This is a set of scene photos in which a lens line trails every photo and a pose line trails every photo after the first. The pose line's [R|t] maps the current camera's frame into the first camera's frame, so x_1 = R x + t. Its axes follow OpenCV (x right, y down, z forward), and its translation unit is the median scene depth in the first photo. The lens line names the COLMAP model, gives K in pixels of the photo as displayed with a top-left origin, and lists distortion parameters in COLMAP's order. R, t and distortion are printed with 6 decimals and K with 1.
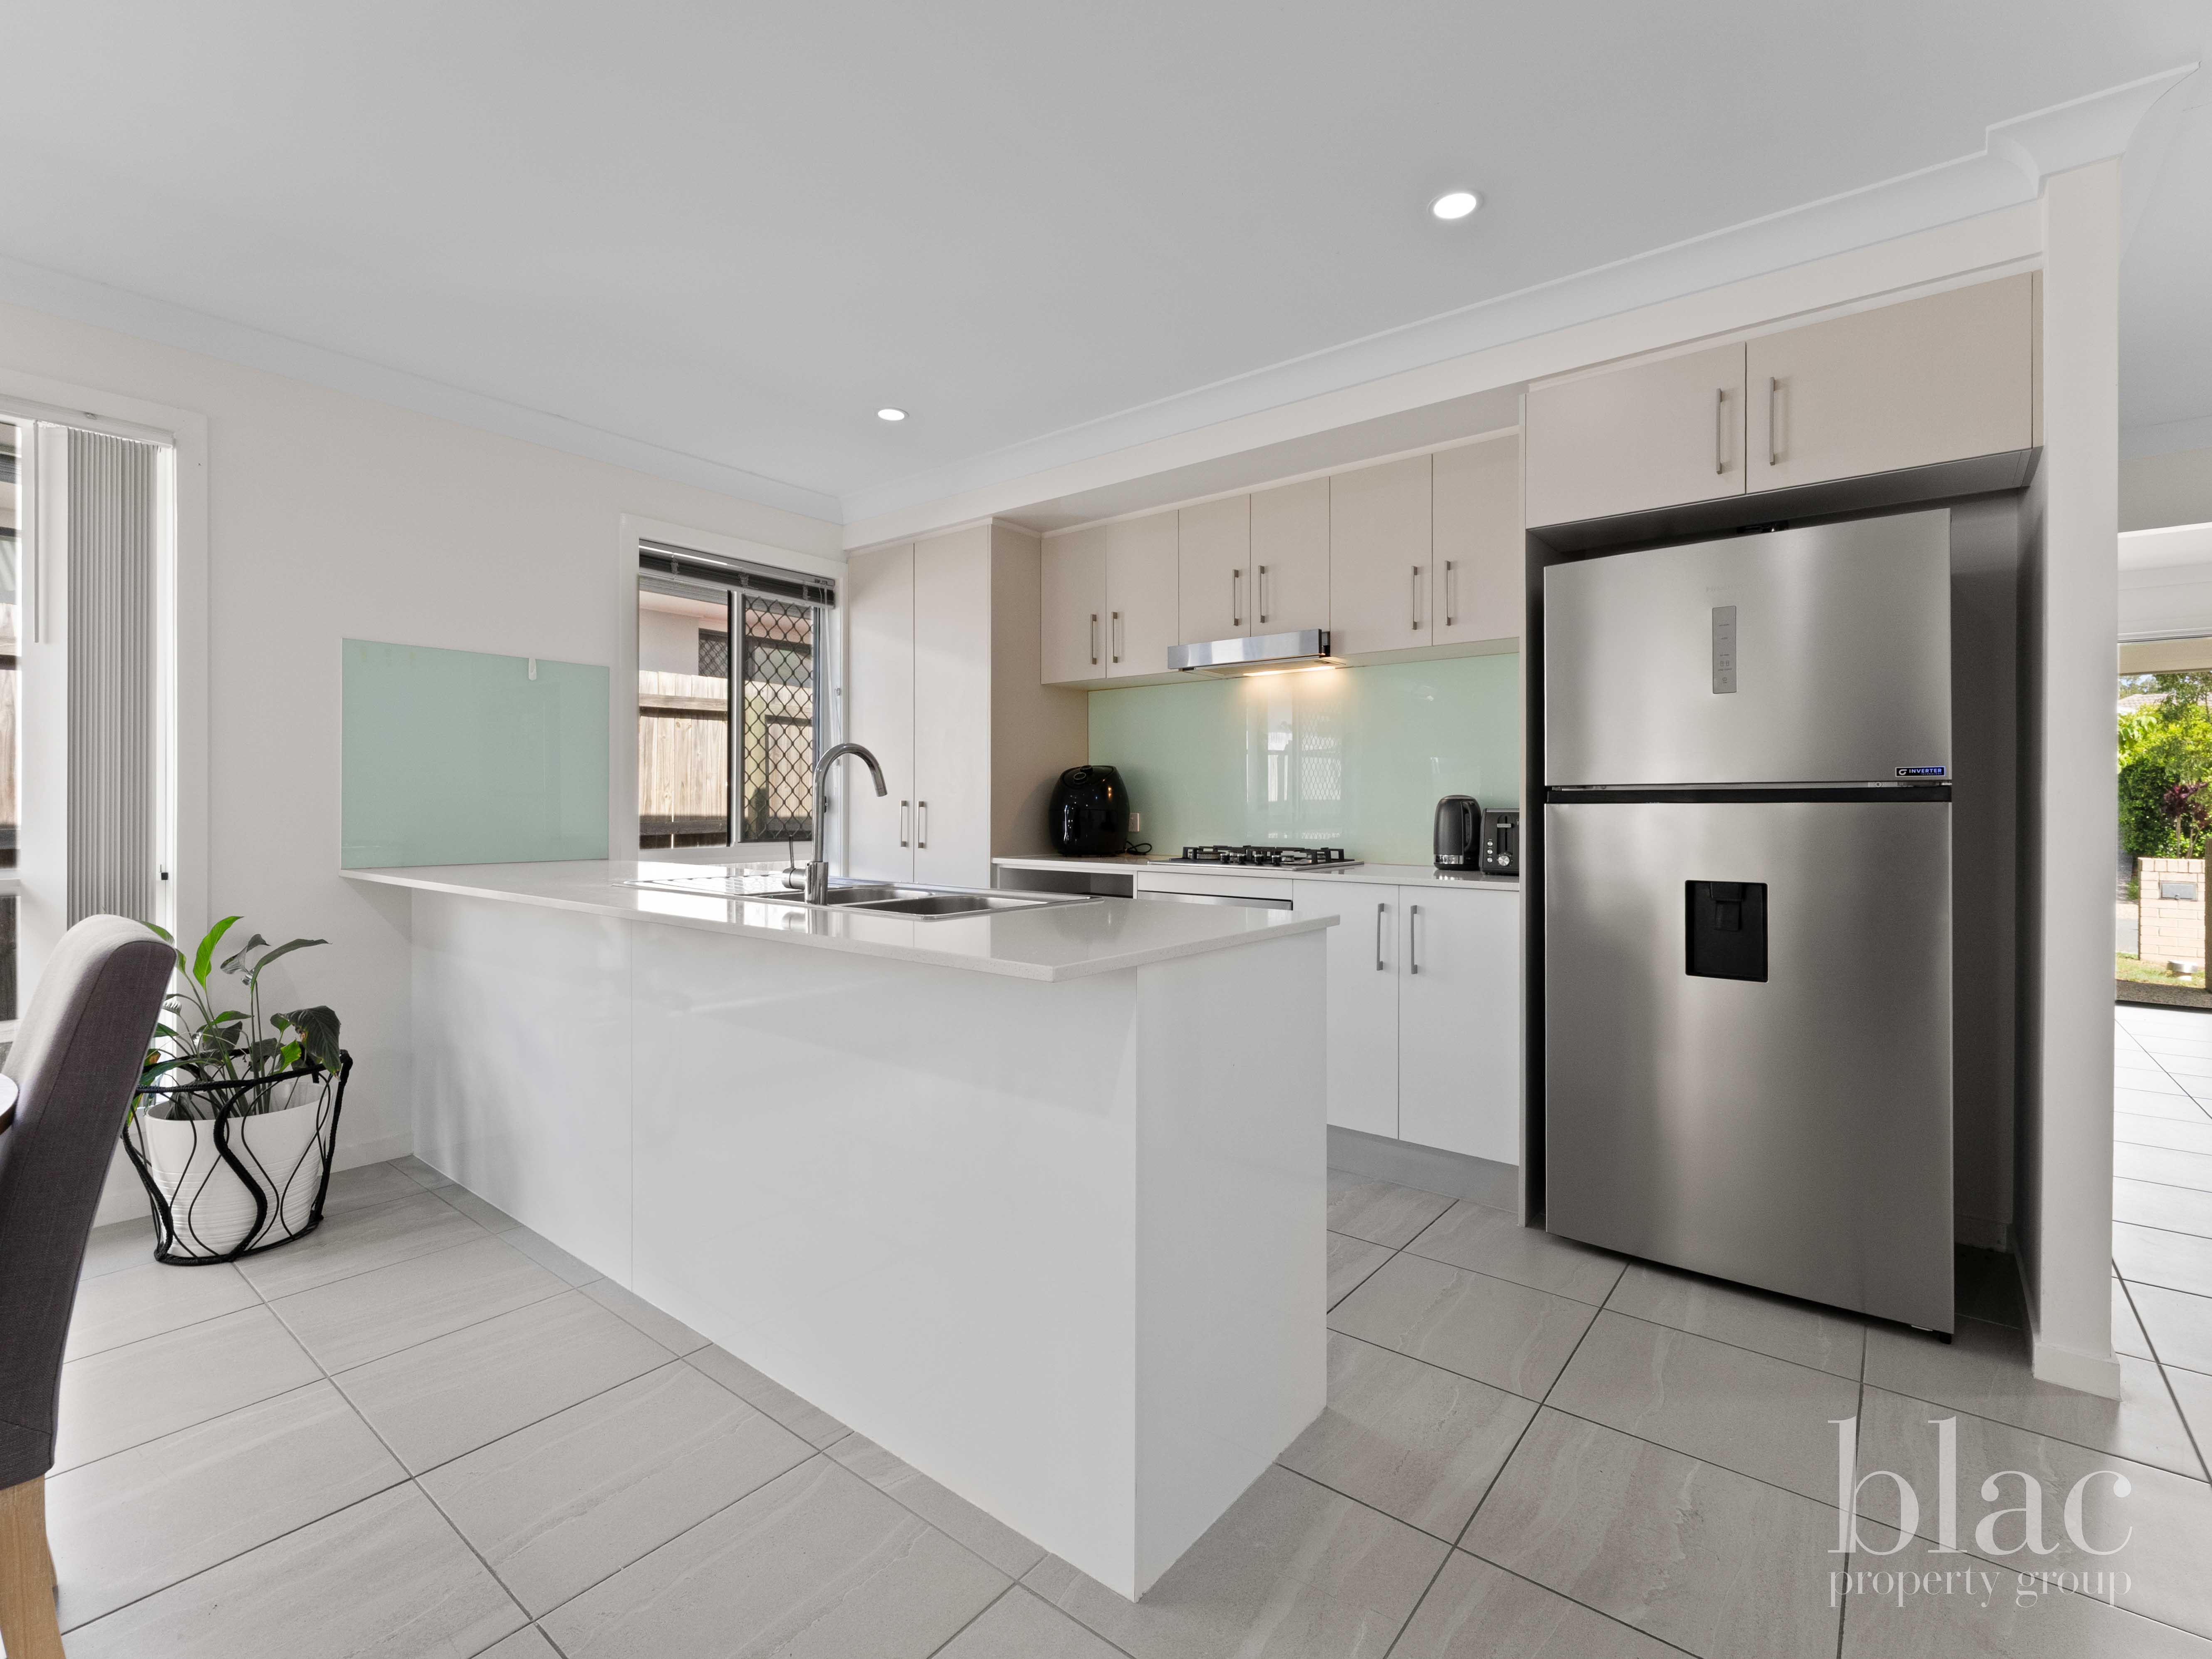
lens RADIAL K [[1018.1, 0, 1105.0], [0, 1018.1, 812.2], [0, 0, 1]] dist [-0.003604, -0.000511]
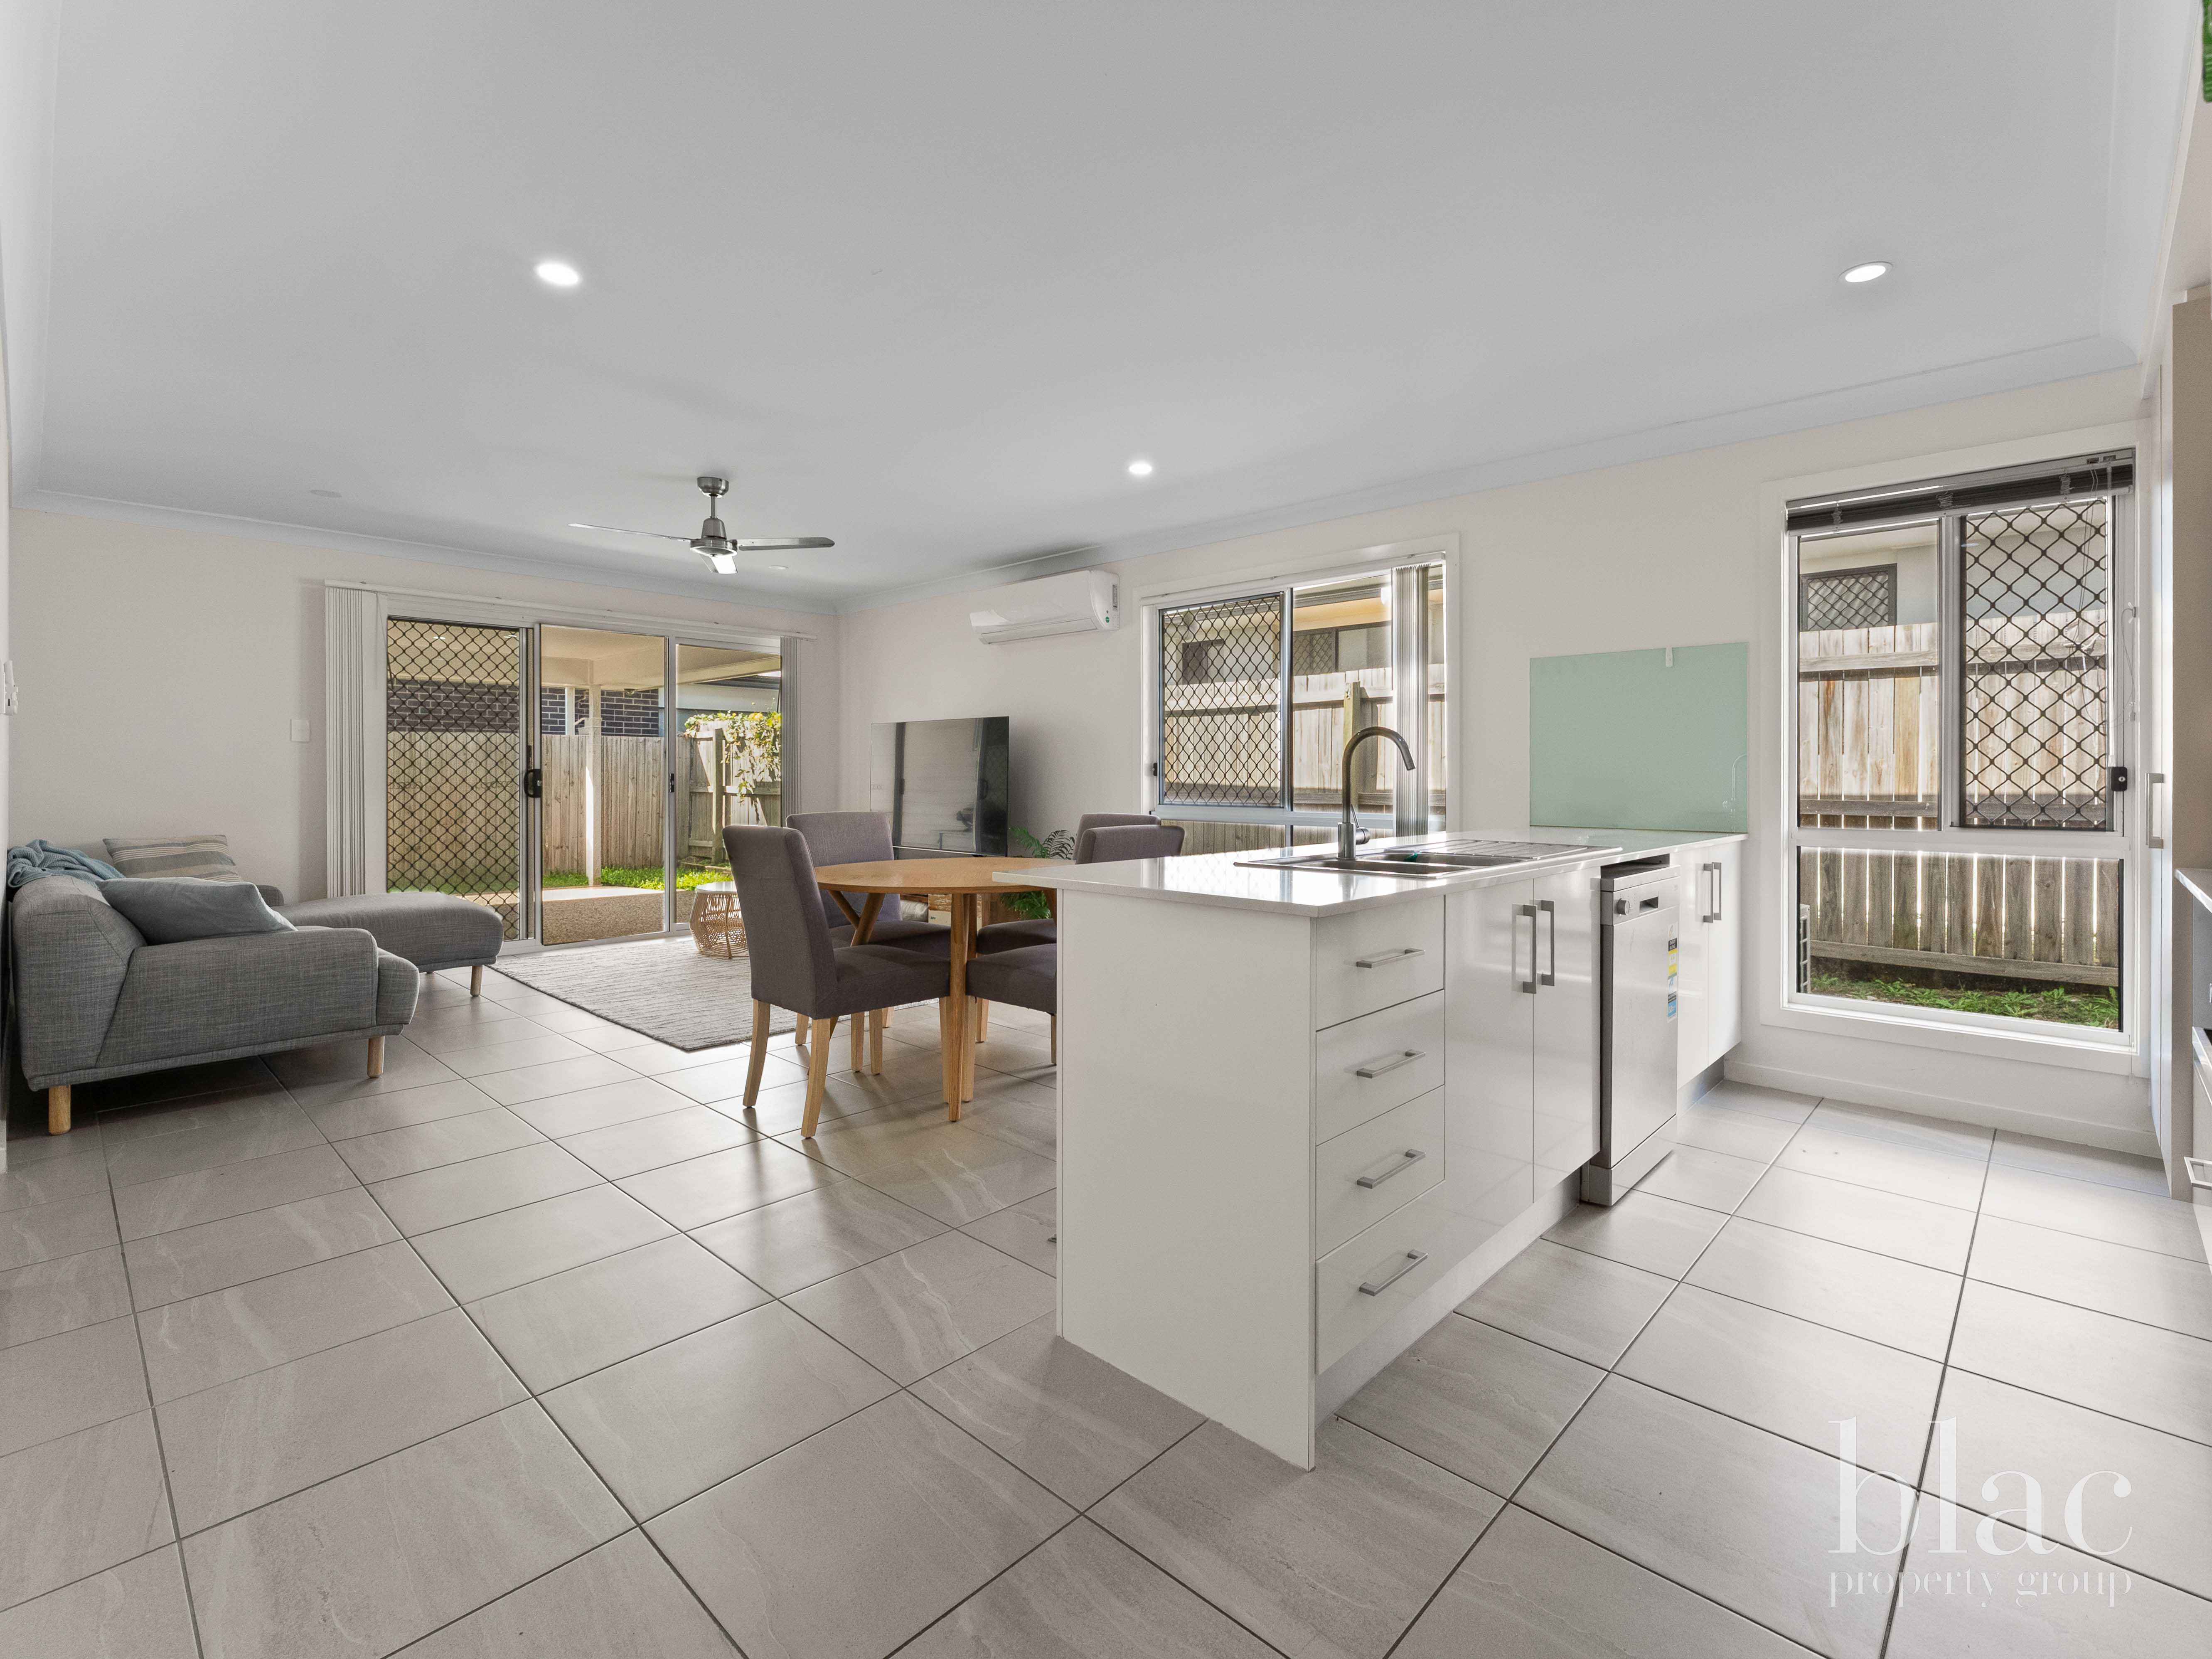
lens RADIAL K [[1018.2, 0, 1135.0], [0, 1018.2, 782.7], [0, 0, 1]] dist [-0.003604, -0.000511]
pose [[-0.078700, 0.005904, -0.996881, 0.935369], [-0.008226, 0.999945, 0.006572, -0.008090], [0.996864, 0.008718, -0.078647, 0.784204]]
